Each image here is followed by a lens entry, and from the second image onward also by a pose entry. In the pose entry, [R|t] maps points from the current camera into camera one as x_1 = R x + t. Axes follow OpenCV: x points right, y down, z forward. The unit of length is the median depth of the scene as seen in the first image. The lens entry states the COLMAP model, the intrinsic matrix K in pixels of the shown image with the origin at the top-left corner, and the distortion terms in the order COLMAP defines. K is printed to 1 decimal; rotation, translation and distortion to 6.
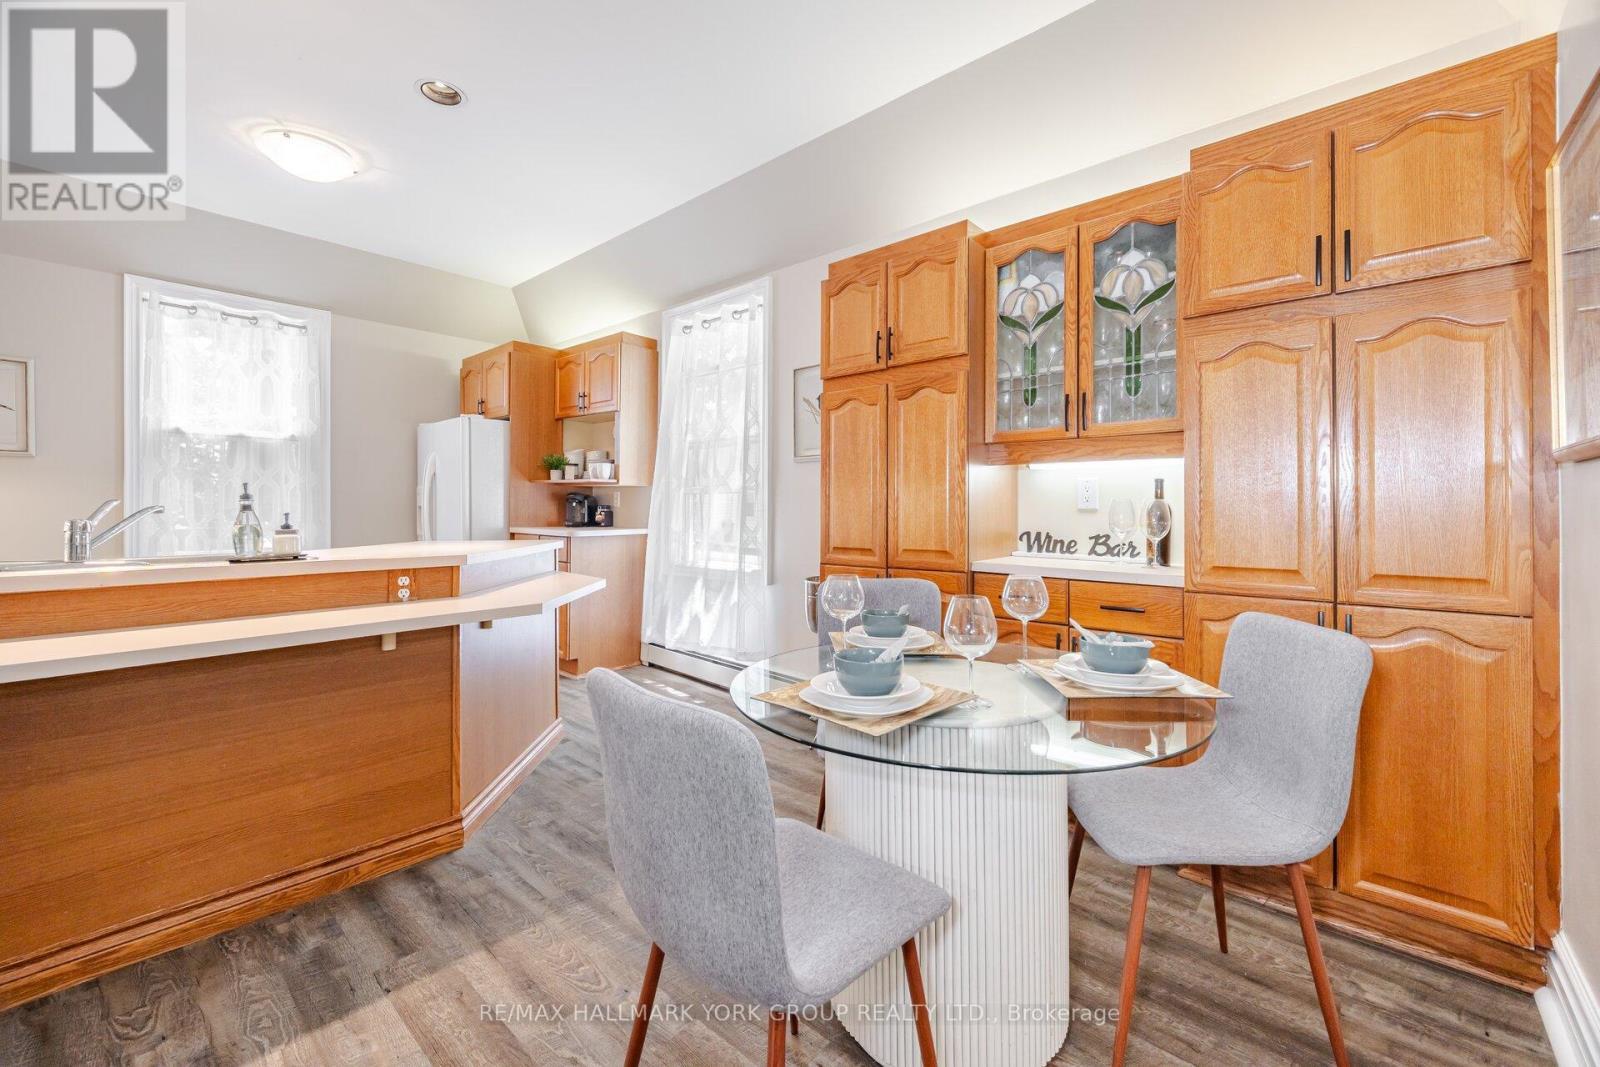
lens RADIAL K [[657.1, 0, 794.9], [0, 657.1, 498.4], [0, 0, 1]] dist [0.002158, 0.000067]
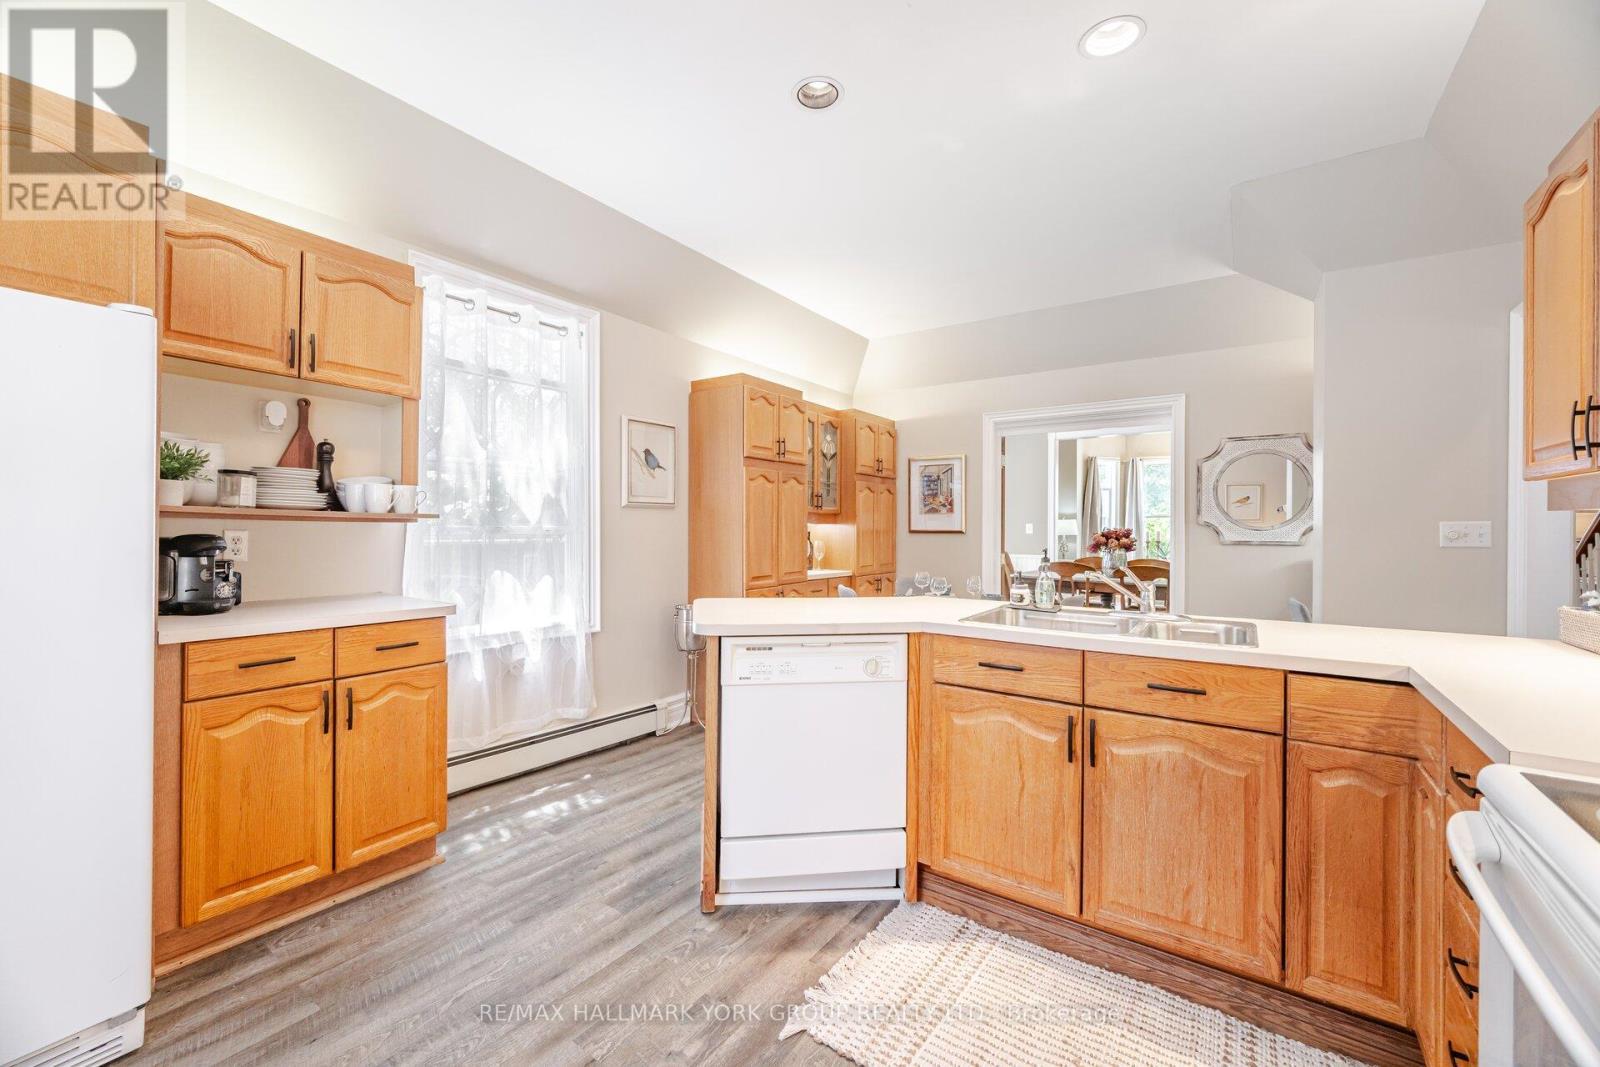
lens RADIAL K [[643.6, 0, 791.7], [0, 643.6, 529.2], [0, 0, 1]] dist [-0.000518, -0.000130]
pose [[-0.131850, -0.005970, 0.991252, -1.519807], [-0.017501, 0.999840, 0.003694, -0.042065], [-0.991115, -0.016861, -0.131933, 1.253827]]
